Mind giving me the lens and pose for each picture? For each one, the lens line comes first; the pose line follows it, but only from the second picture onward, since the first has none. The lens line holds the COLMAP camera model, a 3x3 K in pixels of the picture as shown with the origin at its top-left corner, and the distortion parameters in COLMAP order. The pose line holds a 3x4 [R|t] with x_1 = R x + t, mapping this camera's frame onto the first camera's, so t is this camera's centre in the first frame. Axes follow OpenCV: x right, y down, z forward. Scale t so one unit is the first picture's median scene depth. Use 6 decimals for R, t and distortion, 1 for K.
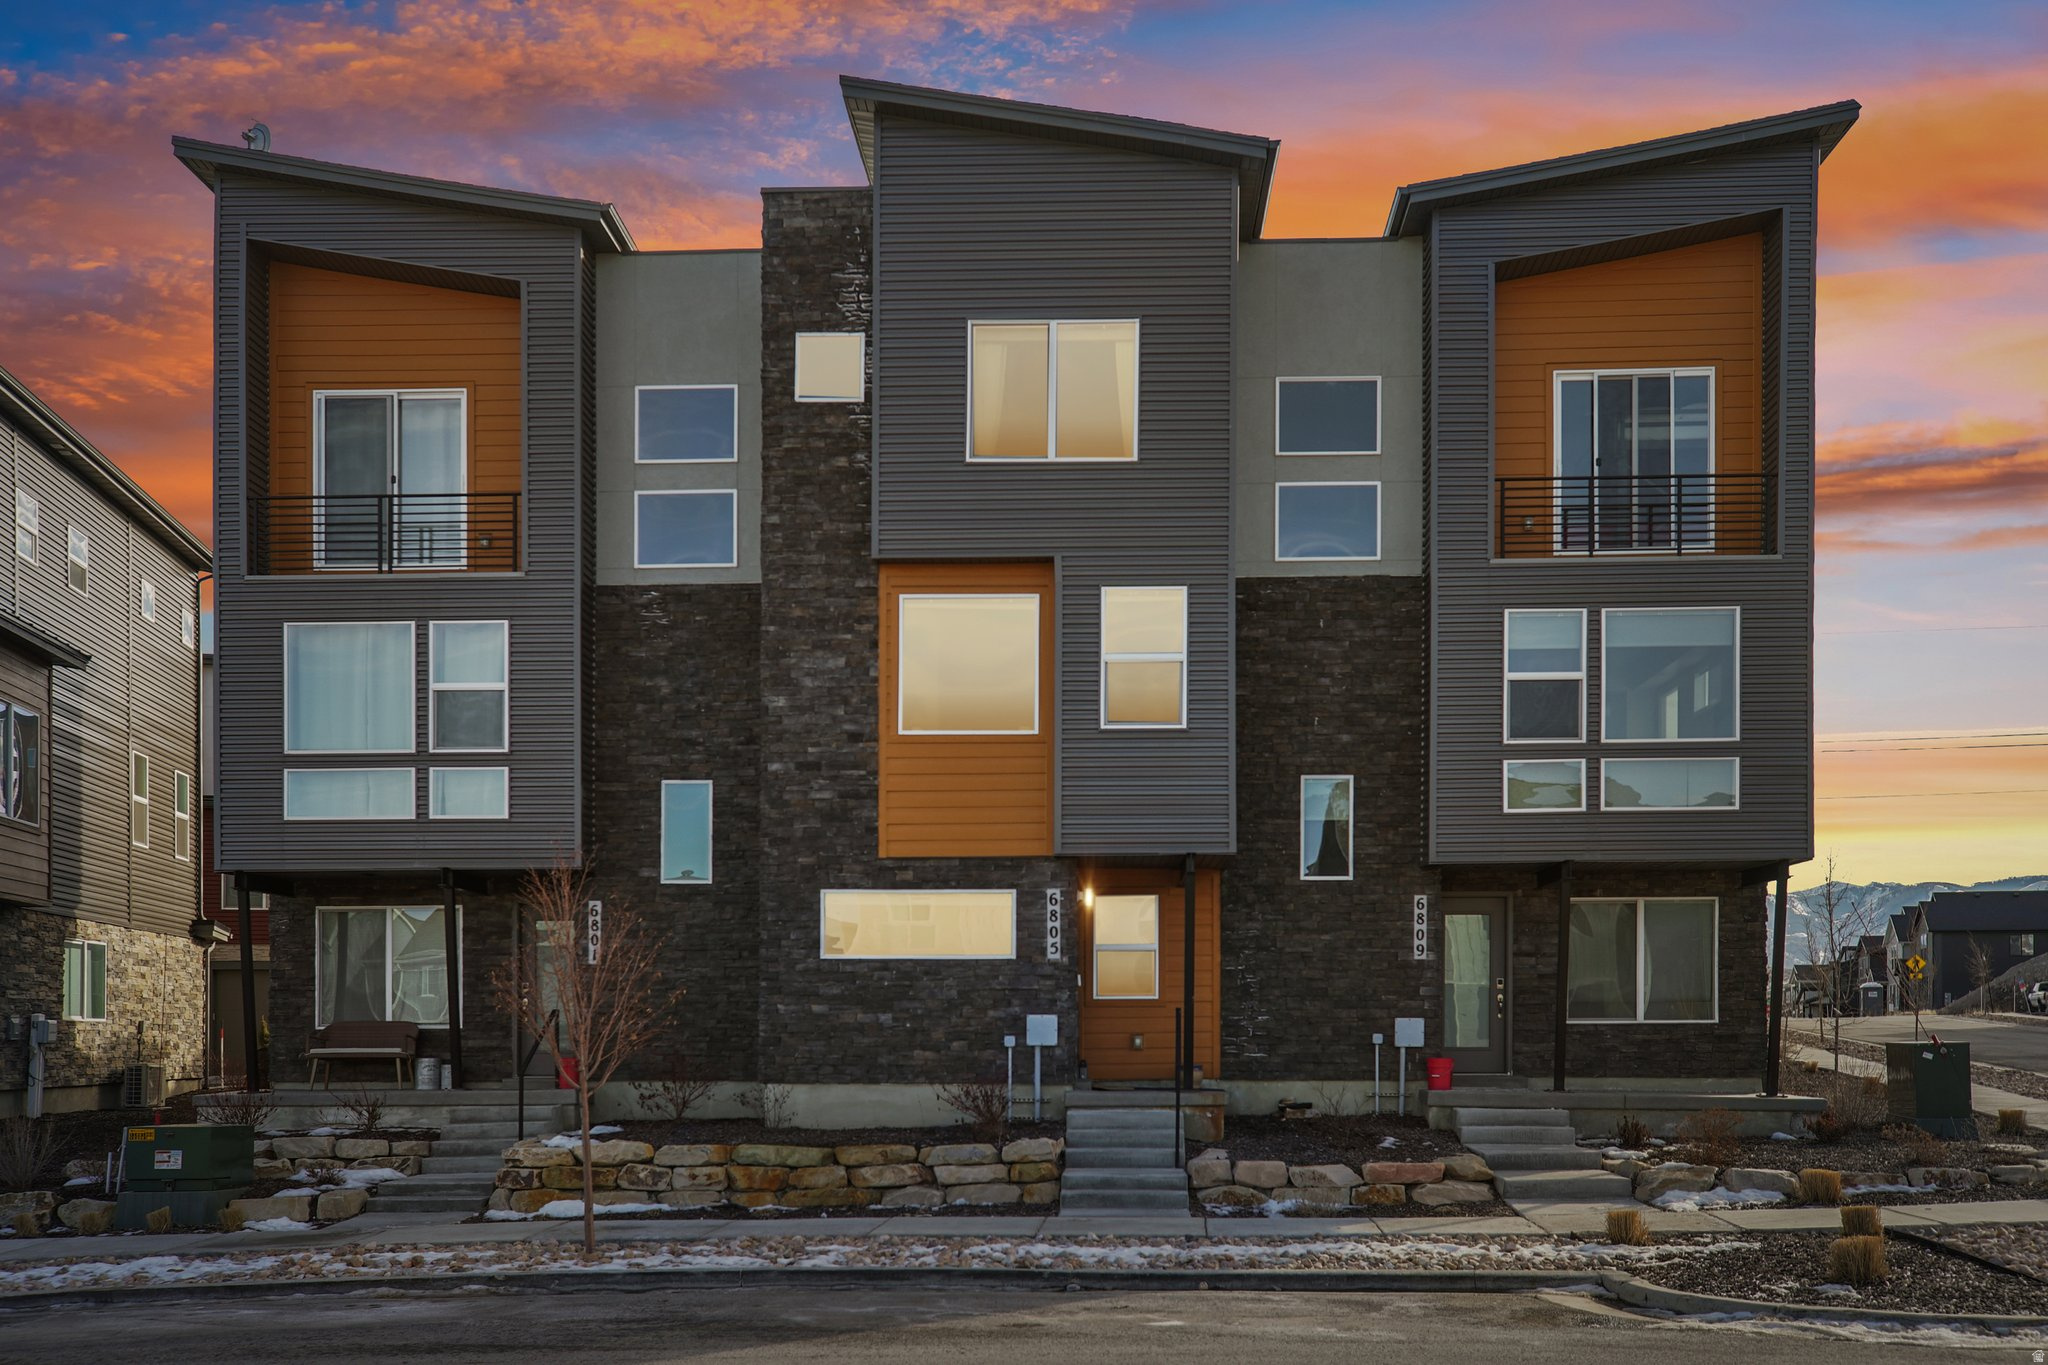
lens RADIAL K [[1954.6, 0, 1024.7], [0, 1954.6, 756.5], [0, 0, 1]] dist [0.024813, 0.000000]
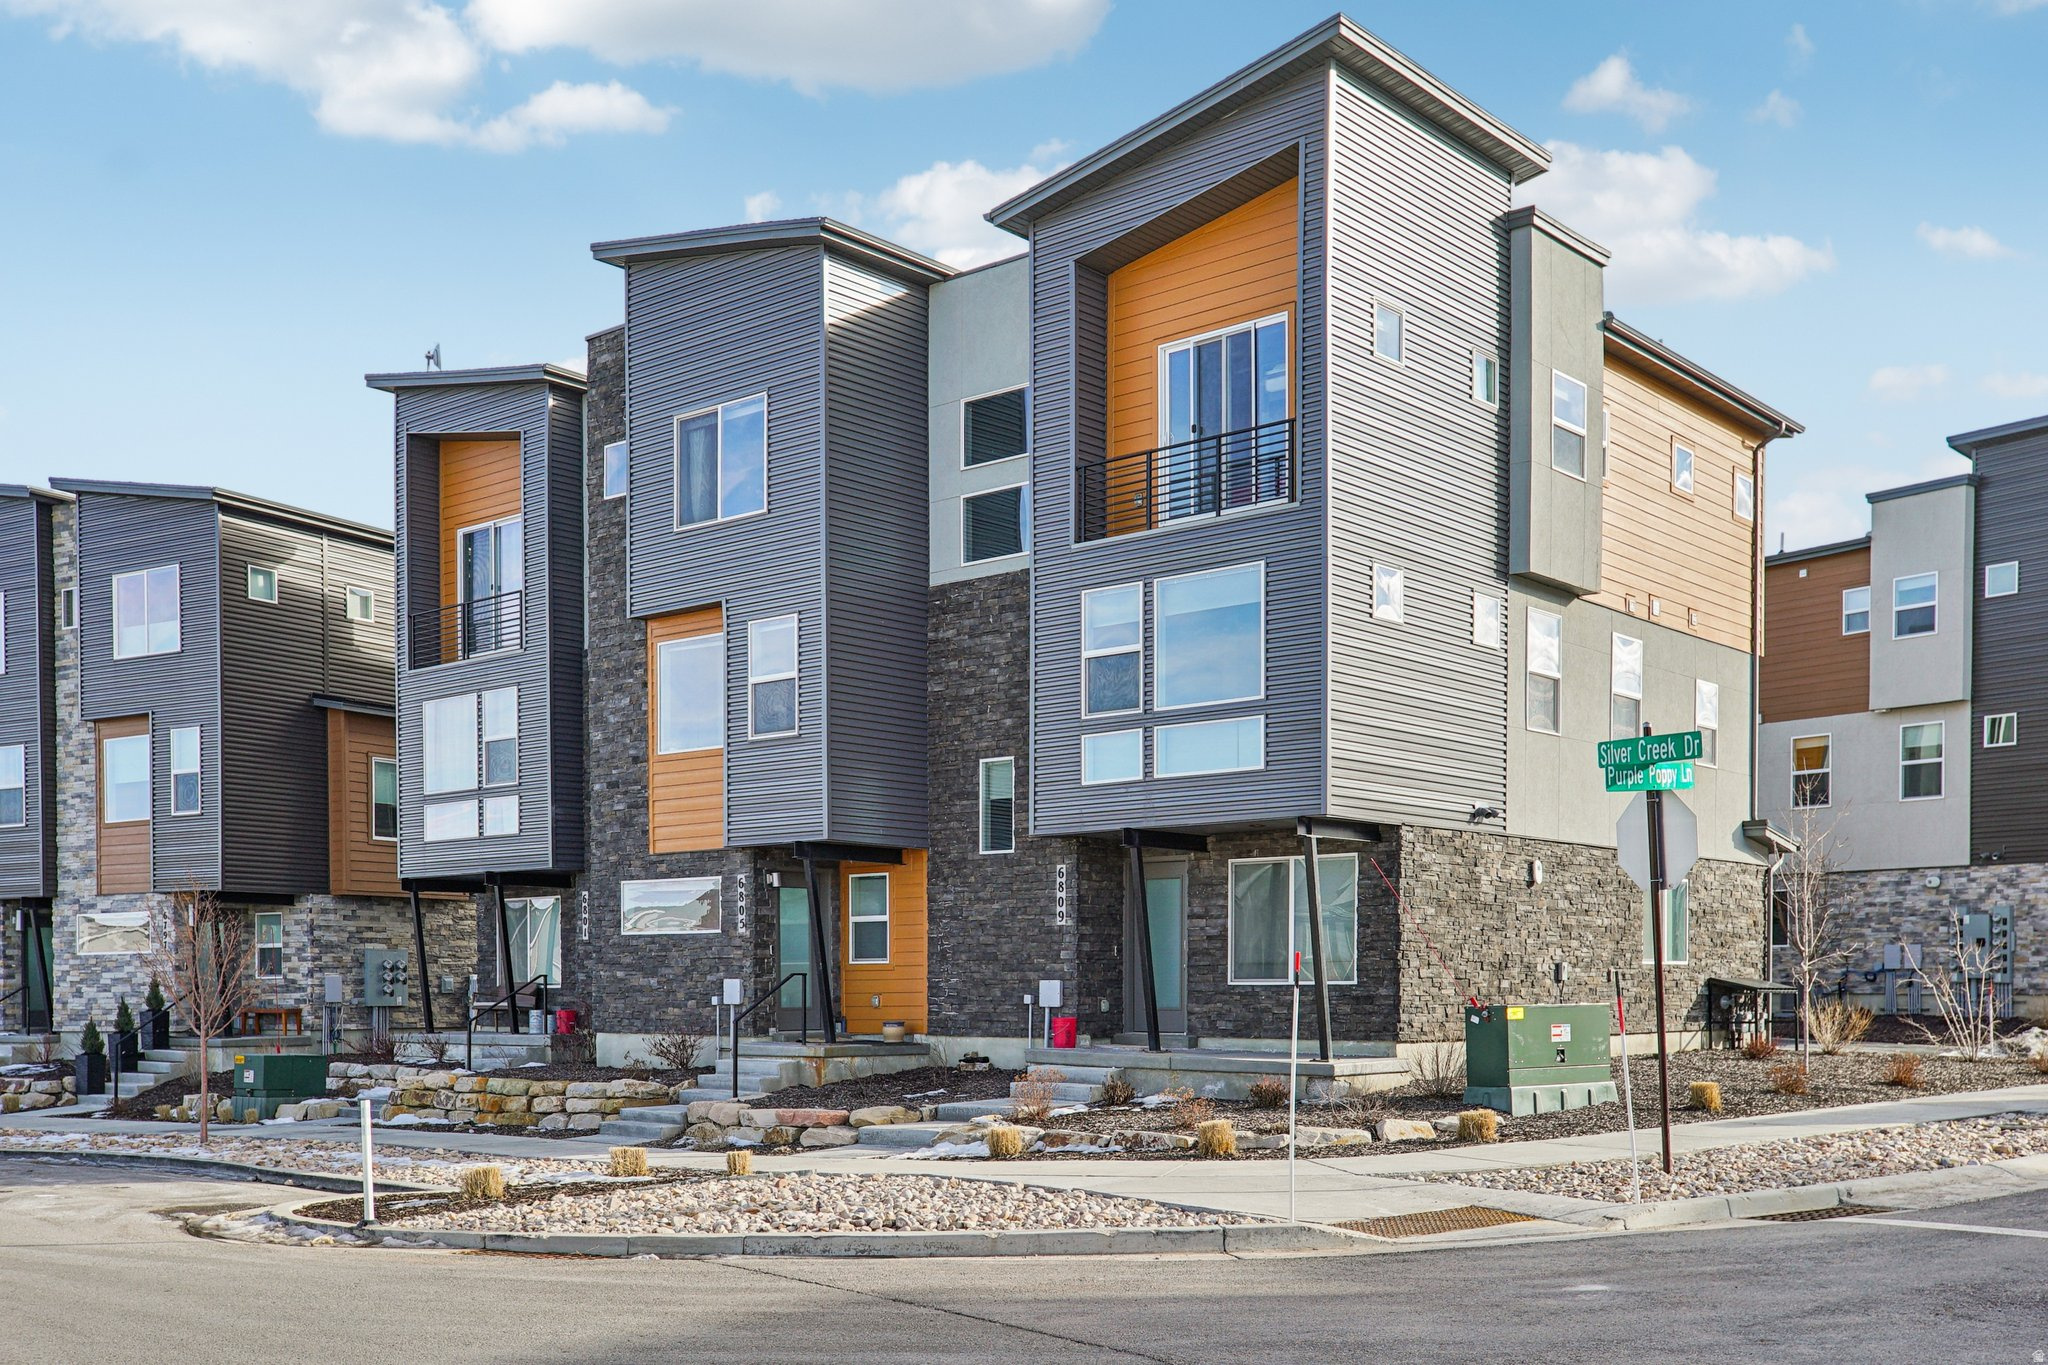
lens RADIAL K [[2060.2, 0, 1024.1], [0, 2060.2, 681.9], [0, 0, 1]] dist [0.035986, 0.000000]
pose [[0.769802, -0.092137, -0.631598, 0.914609], [0.091816, 0.995220, -0.033276, 0.007314], [0.631645, -0.032375, 0.774582, 0.120842]]
